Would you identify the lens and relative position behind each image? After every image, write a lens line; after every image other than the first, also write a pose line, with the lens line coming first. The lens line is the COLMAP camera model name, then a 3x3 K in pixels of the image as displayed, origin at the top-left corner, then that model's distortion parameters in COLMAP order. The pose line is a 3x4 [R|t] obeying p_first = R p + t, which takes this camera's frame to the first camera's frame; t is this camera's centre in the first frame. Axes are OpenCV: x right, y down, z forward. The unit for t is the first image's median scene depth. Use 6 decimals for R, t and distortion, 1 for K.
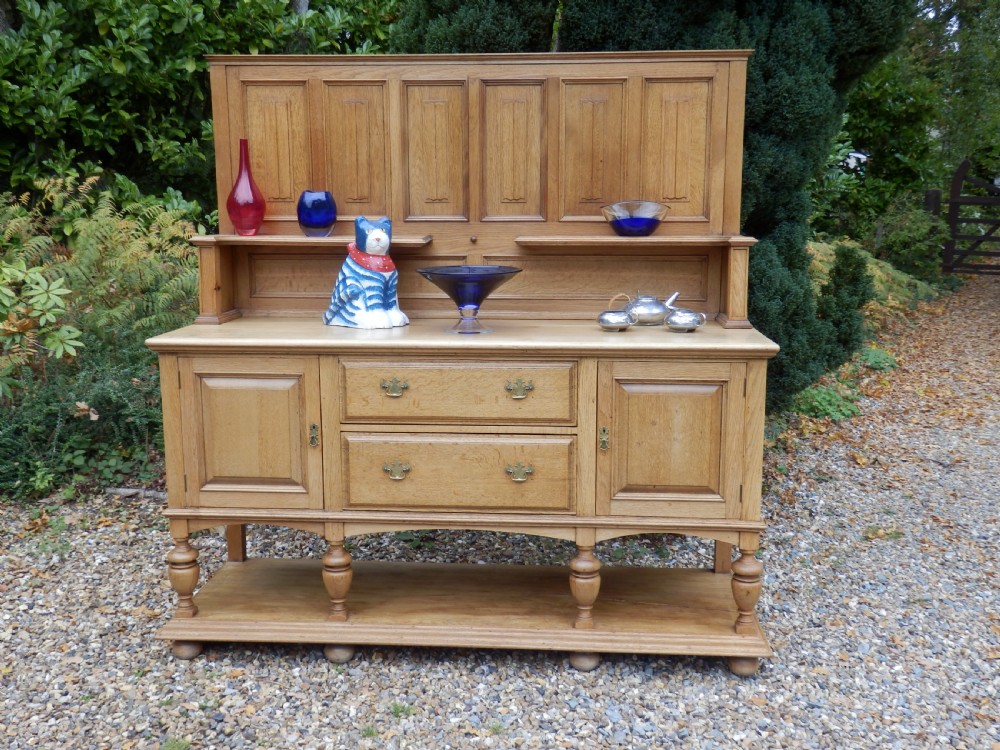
lens RADIAL K [[1027.8, 0, 504.6], [0, 1027.8, 379.3], [0, 0, 1]] dist [0.024482, 0.000000]
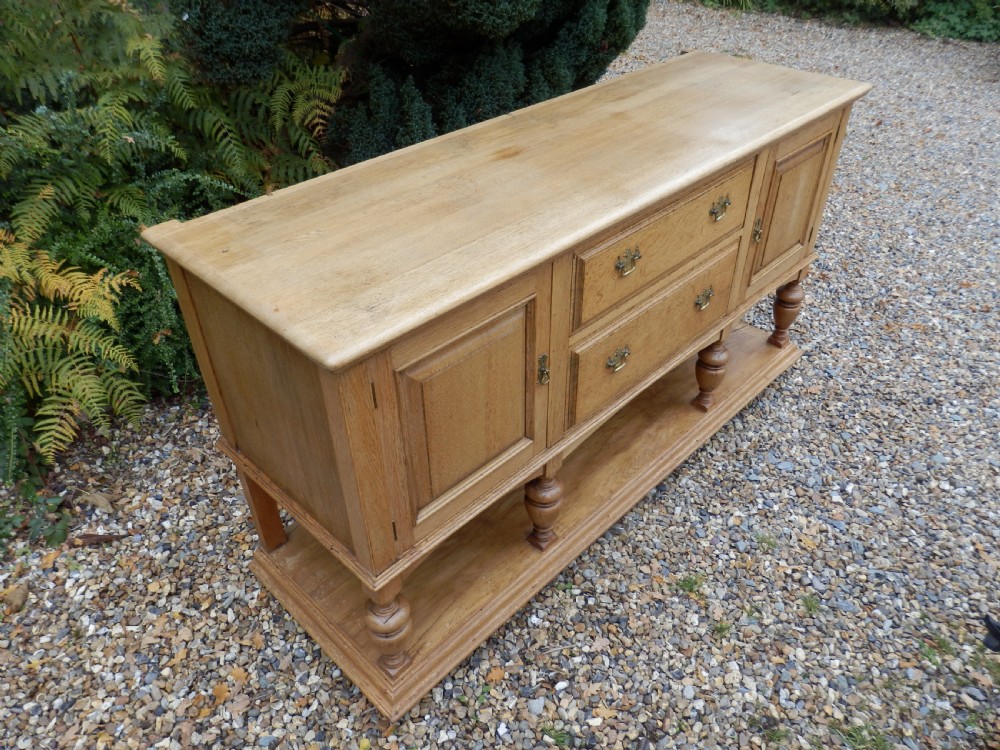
lens RADIAL K [[737.5, 0, 506.8], [0, 737.5, 378.0], [0, 0, 1]] dist [-0.001239, 0.002608]
pose [[0.641591, -0.466637, 0.608779, -0.480090], [0.139290, 0.851348, 0.505772, -0.182498], [-0.754294, -0.239701, 0.611215, 0.694023]]
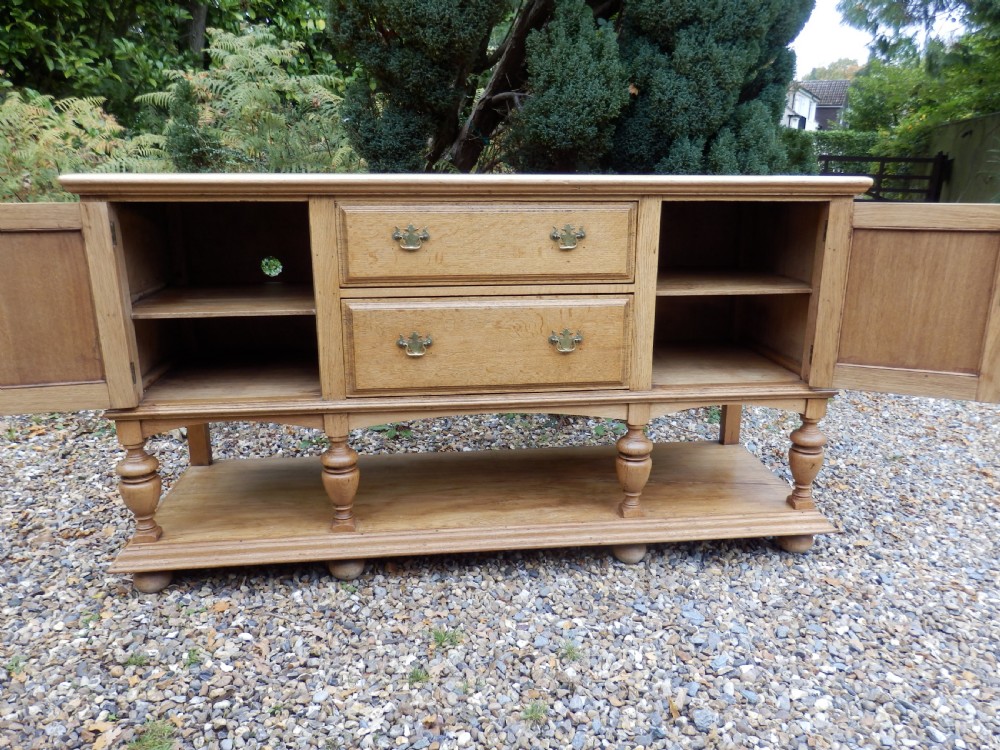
lens RADIAL K [[737.5, 0, 508.0], [0, 737.5, 381.8], [0, 0, 1]] dist [-0.001239, 0.002608]
pose [[0.982139, -0.047918, 0.181955, -0.134256], [0.029490, 0.994279, 0.102665, 0.057678], [-0.185834, -0.095465, 0.977933, 0.405744]]
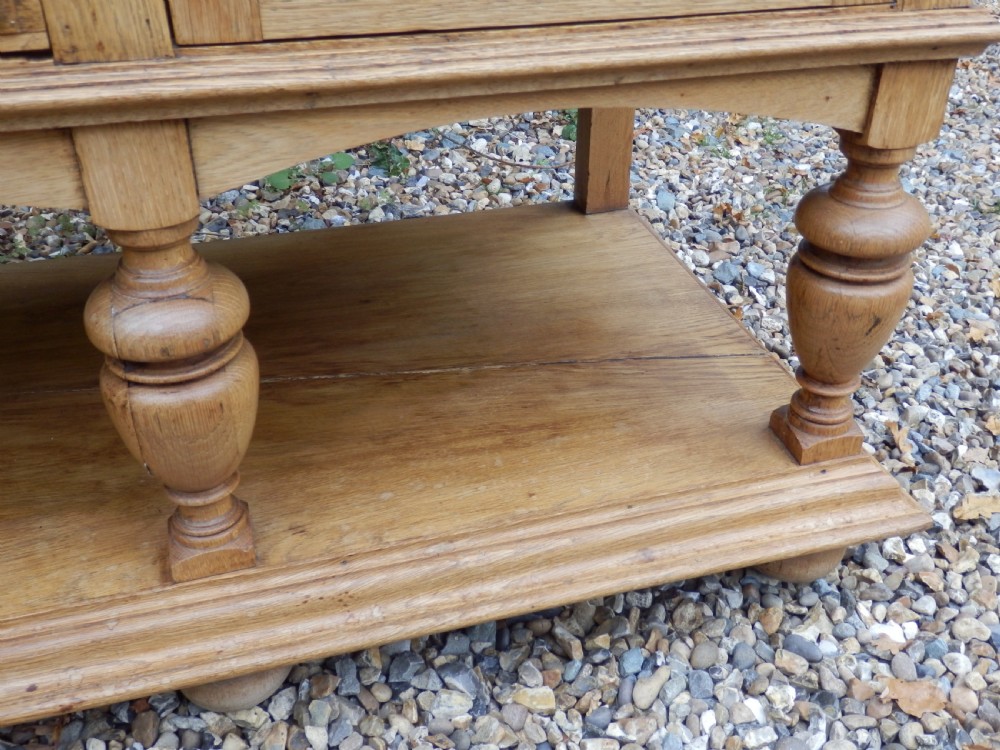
lens RADIAL K [[1037.2, 0, 509.6], [0, 1037.2, 378.0], [0, 0, 1]] dist [0.035906, 0.000000]
pose [[0.933693, -0.183762, 0.307325, 0.073693], [0.048469, 0.915233, 0.400000, 0.111079], [-0.354778, -0.358582, 0.863453, 0.776963]]
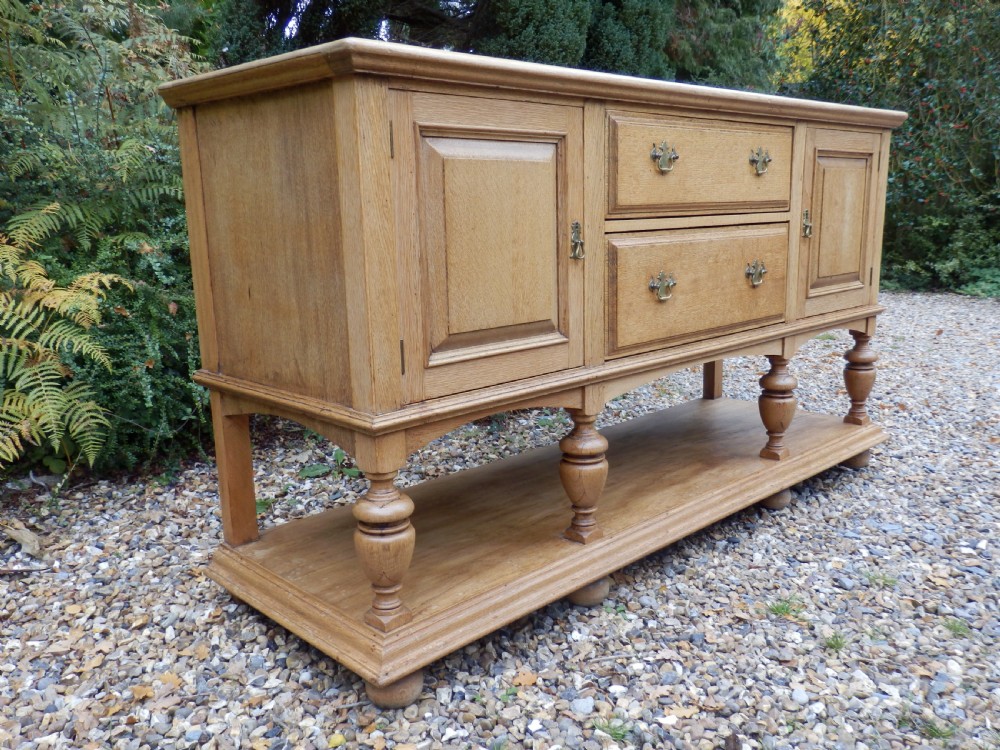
lens RADIAL K [[857.2, 0, 505.5], [0, 857.2, 380.1], [0, 0, 1]] dist [0.045731, 0.005547]
pose [[0.661960, -0.162625, 0.731685, -0.572484], [0.149839, 0.985186, 0.083408, 0.082799], [-0.734410, 0.054422, 0.676521, 0.669435]]
